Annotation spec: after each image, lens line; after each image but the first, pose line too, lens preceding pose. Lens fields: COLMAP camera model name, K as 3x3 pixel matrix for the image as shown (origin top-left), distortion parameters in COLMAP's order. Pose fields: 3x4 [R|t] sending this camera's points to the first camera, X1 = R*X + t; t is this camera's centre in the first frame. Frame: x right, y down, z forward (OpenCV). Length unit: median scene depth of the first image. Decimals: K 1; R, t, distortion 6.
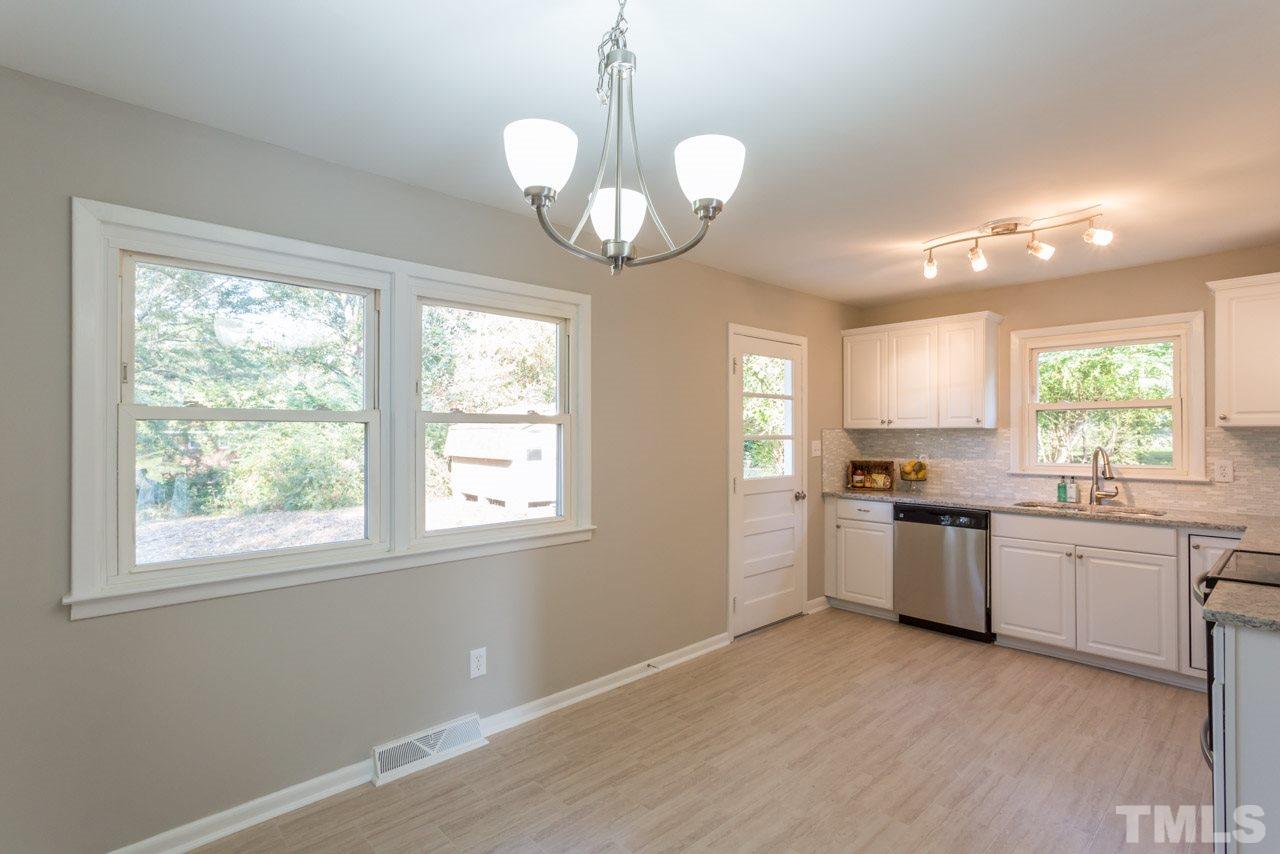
lens RADIAL K [[611.7, 0, 642.9], [0, 611.7, 429.5], [0, 0, 1]] dist [-0.001734, 0.001547]
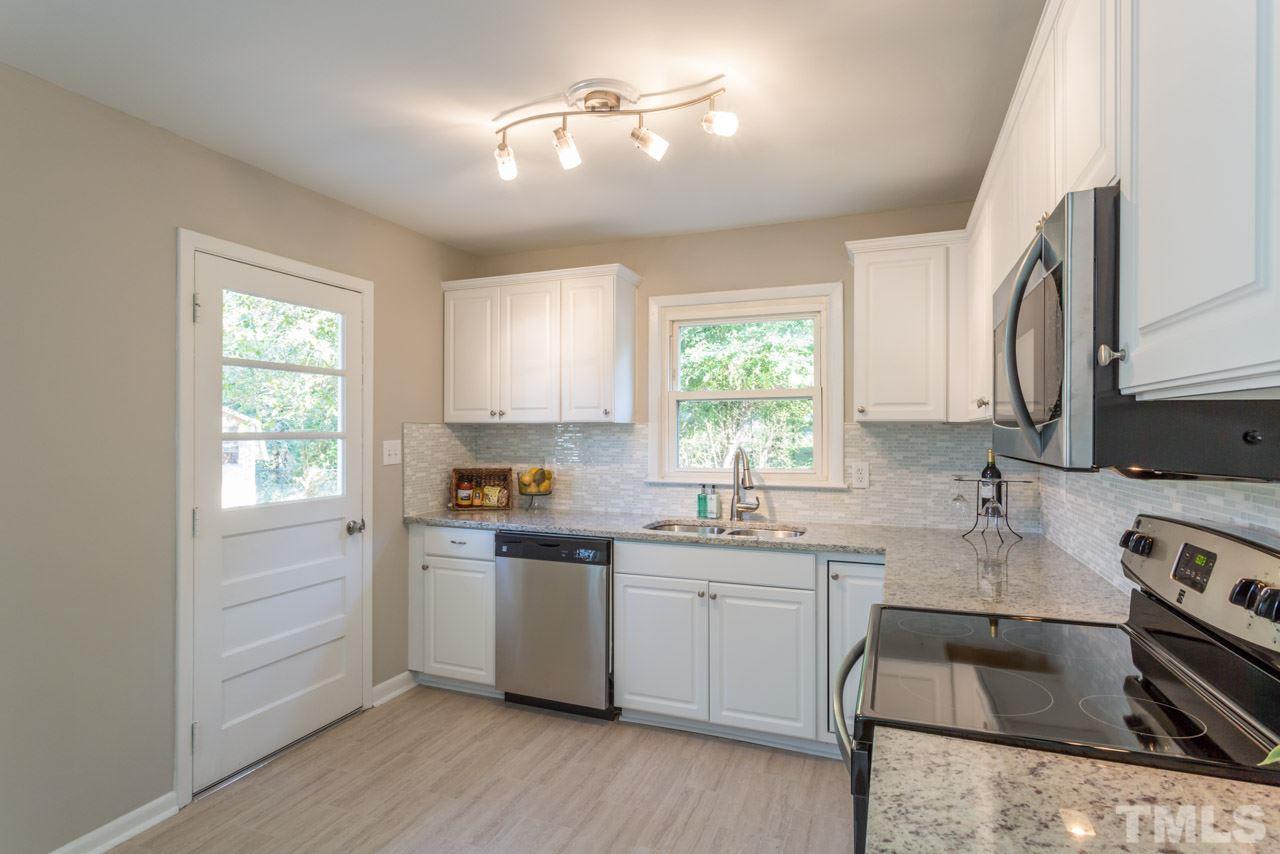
lens RADIAL K [[666.0, 0, 640.0], [0, 666.0, 427.0], [0, 0, 1]] dist [-0.004447, 0.000182]
pose [[0.899334, 0.003882, 0.437245, 0.234053], [-0.004004, 0.999992, -0.000641, 0.003330], [-0.437244, -0.001175, 0.899342, 0.261533]]
